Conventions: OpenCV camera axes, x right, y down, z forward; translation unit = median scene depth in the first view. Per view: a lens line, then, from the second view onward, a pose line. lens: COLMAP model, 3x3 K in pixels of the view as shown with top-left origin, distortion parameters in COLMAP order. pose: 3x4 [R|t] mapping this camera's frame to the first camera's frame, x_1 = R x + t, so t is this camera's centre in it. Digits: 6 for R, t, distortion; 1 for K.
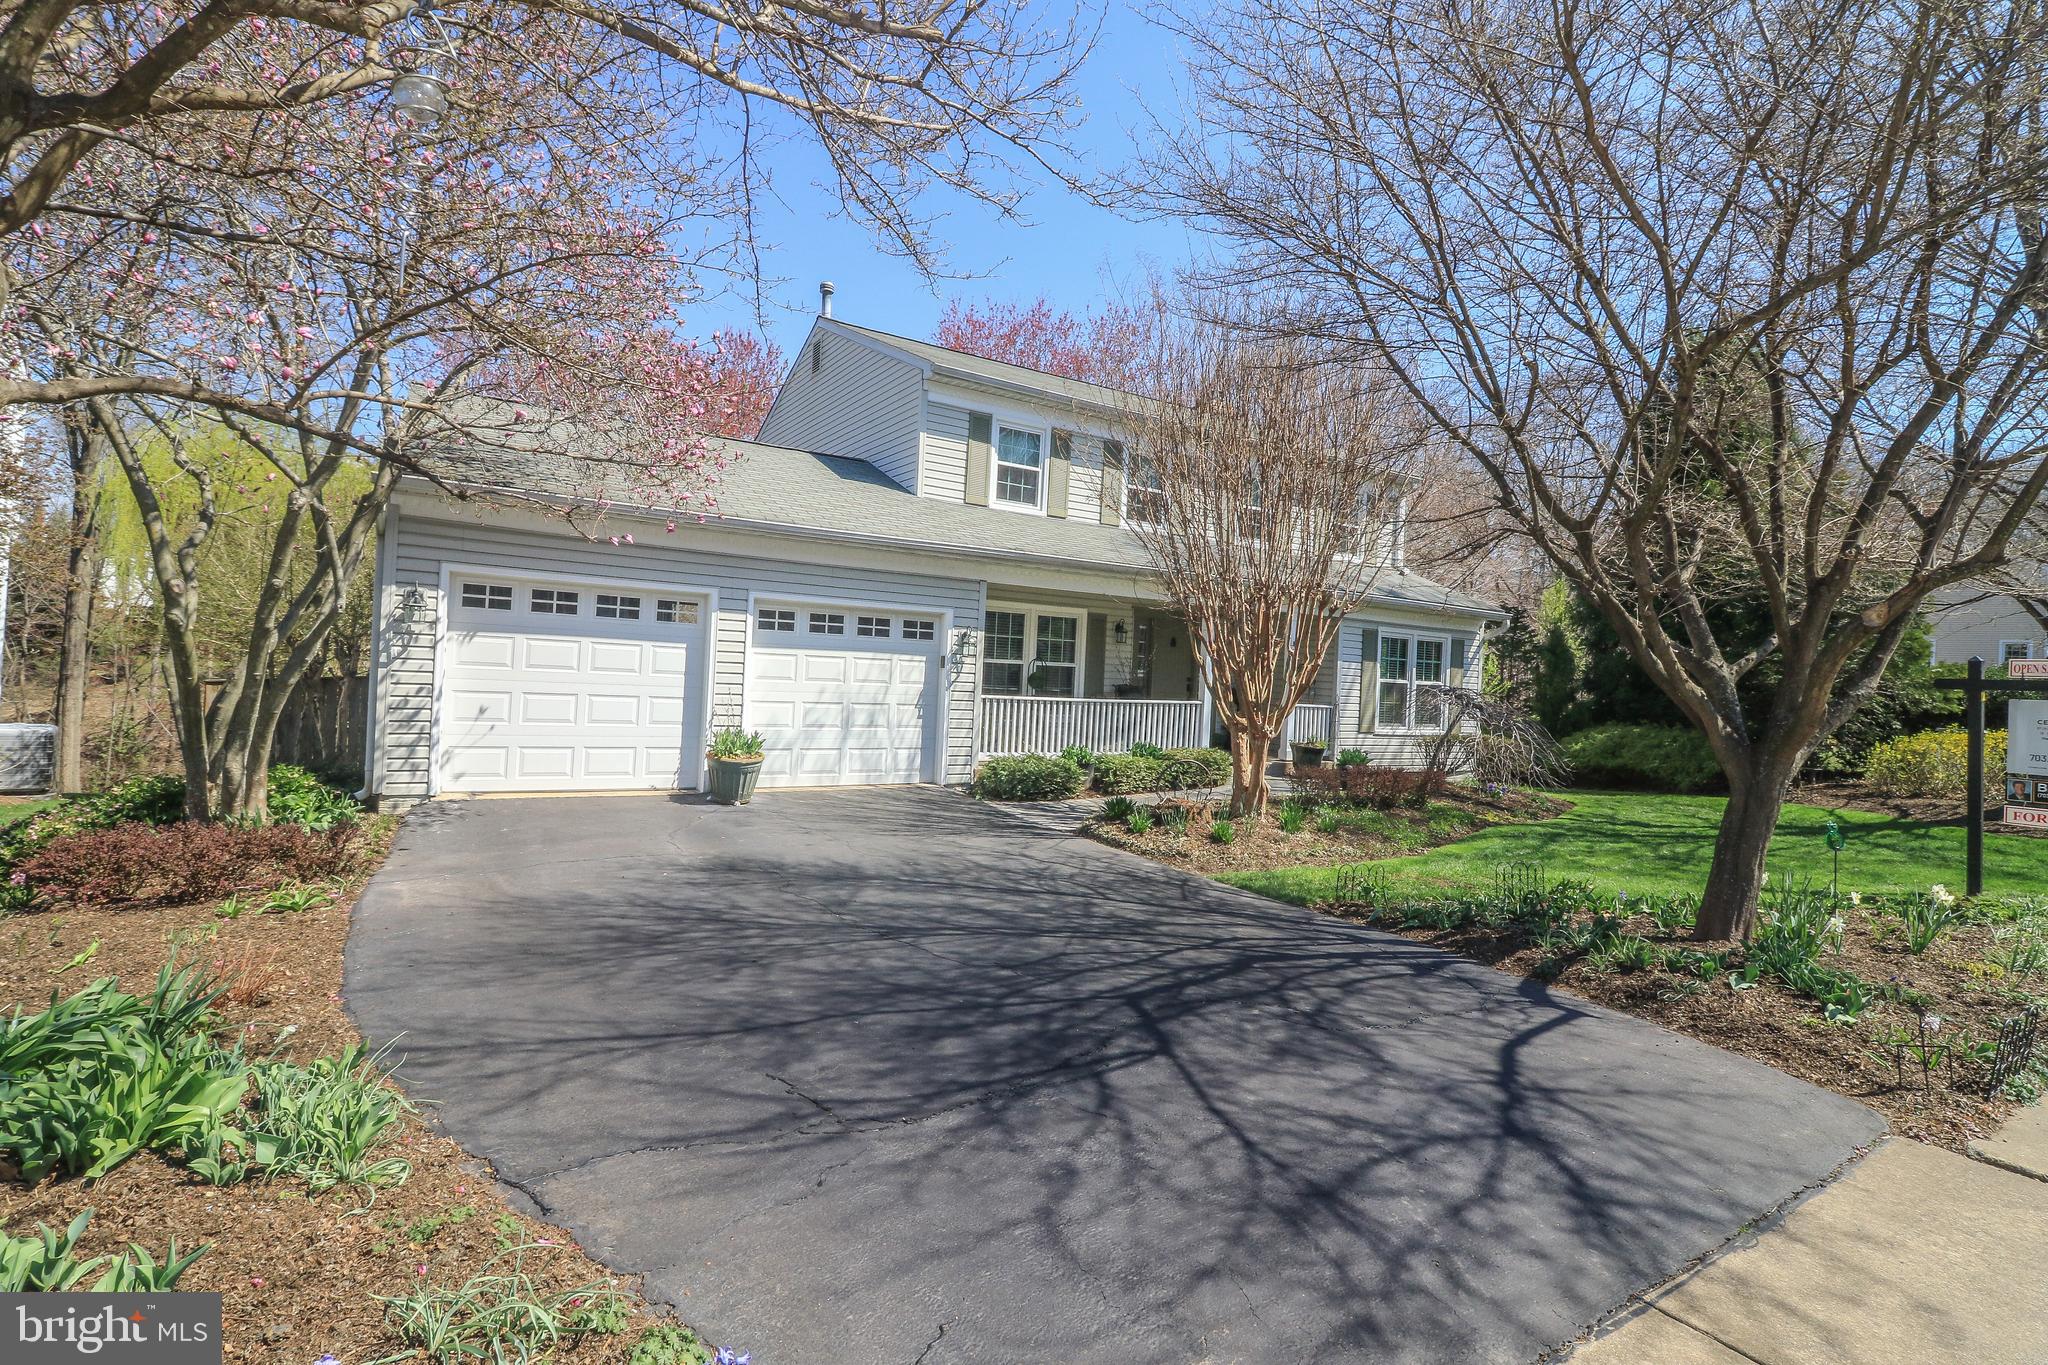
lens RADIAL K [[938.1, 0, 1028.9], [0, 938.1, 660.9], [0, 0, 1]] dist [0.001080, -0.013650]
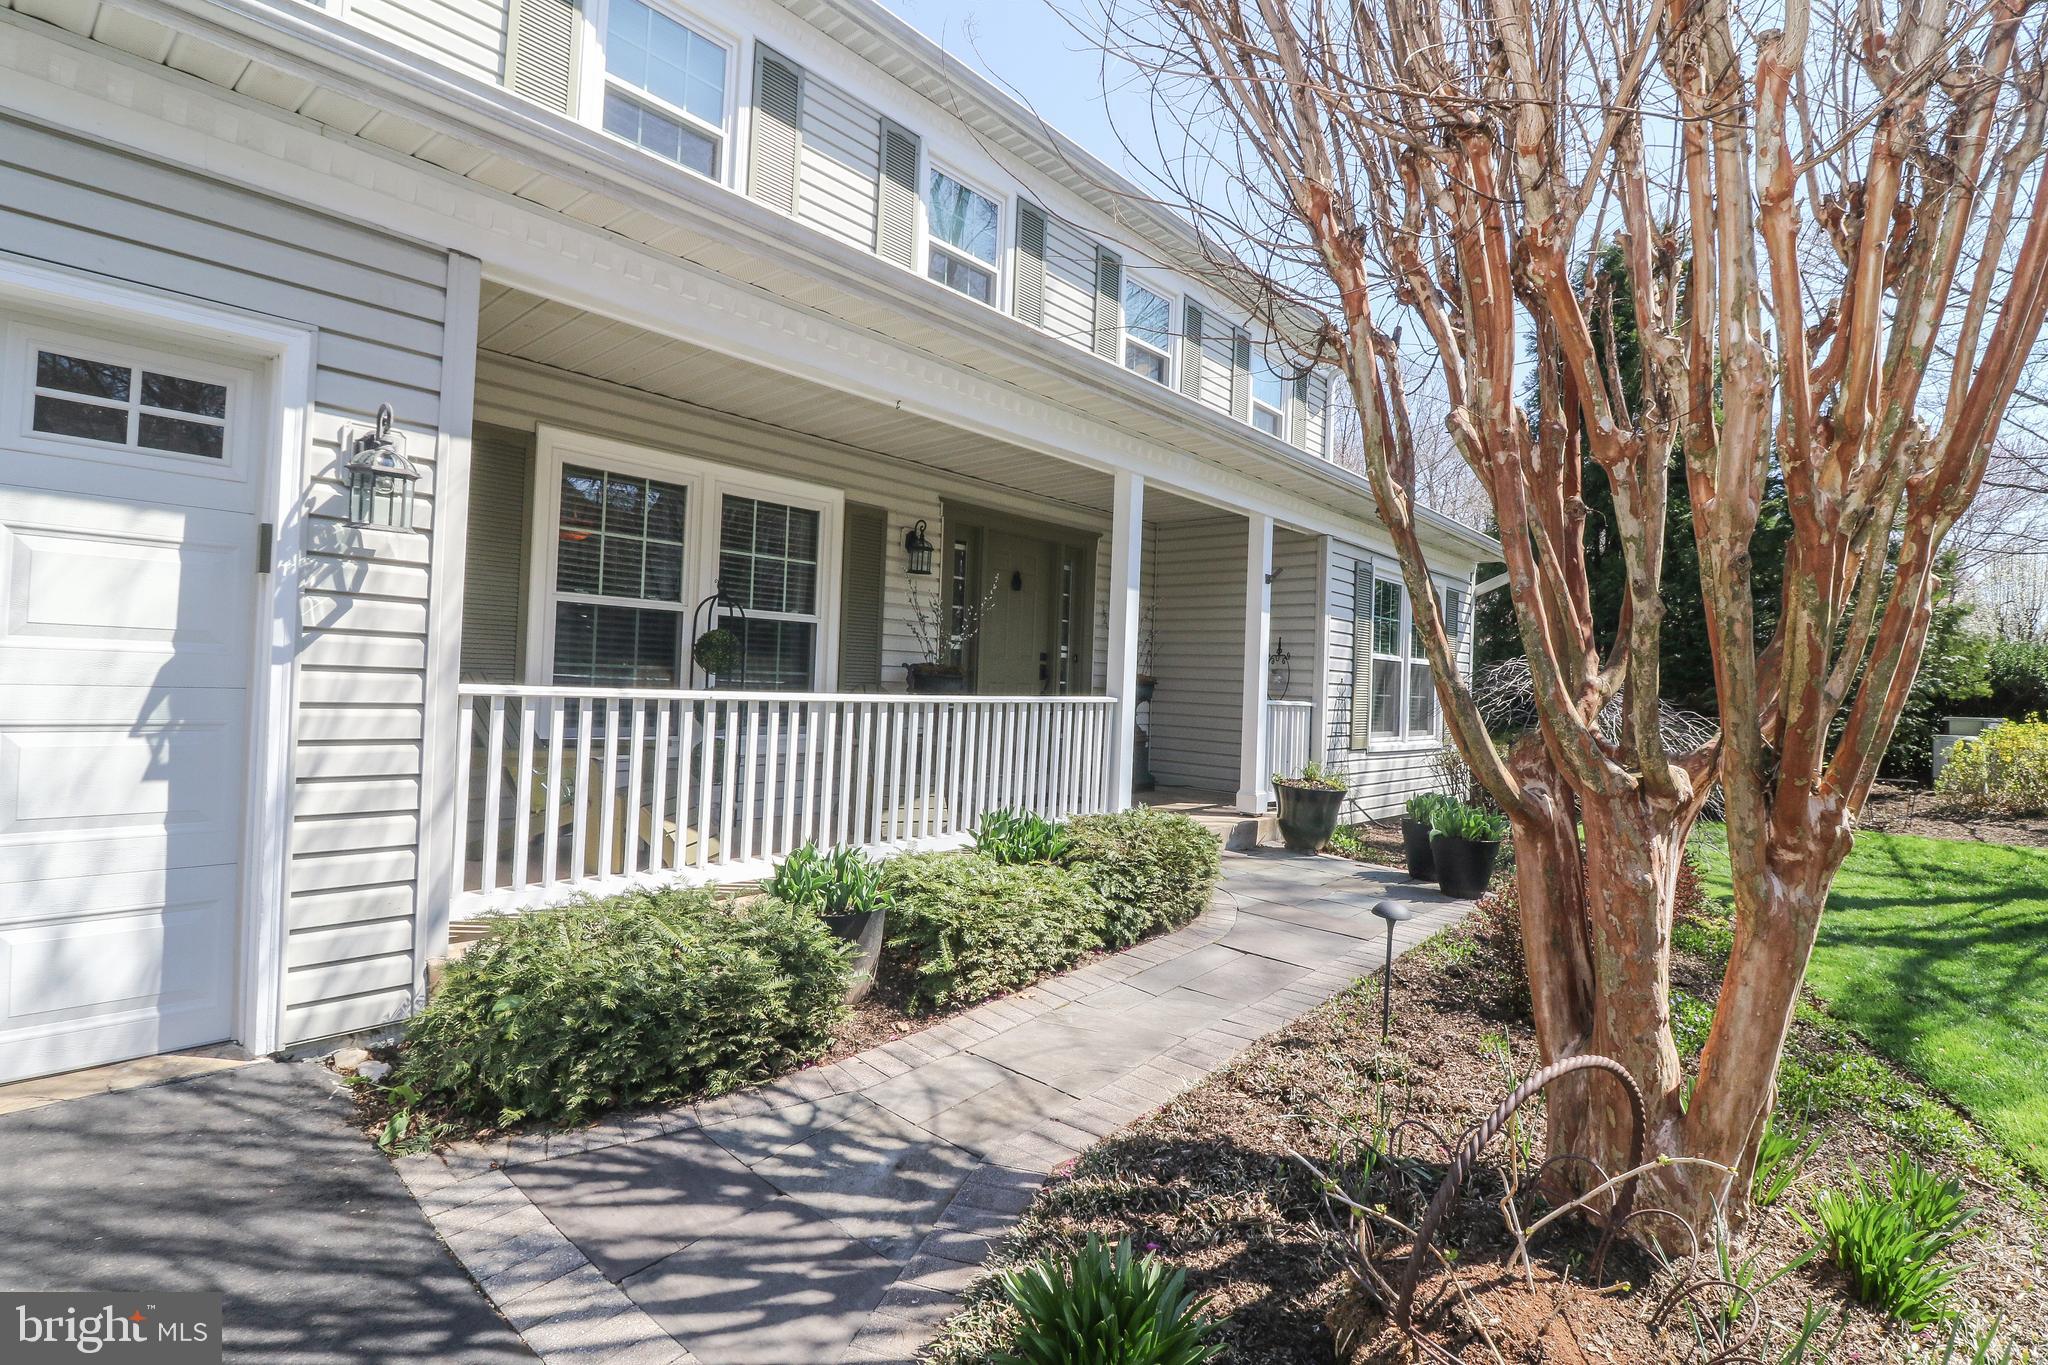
lens RADIAL K [[938.1, 0, 1028.9], [0, 938.1, 660.9], [0, 0, 1]] dist [0.001080, -0.013650]
pose [[0.962528, -0.006006, 0.271117, 0.028171], [0.006637, 0.999977, -0.001408, 0.026685], [-0.271103, 0.003154, 0.962545, 0.596429]]
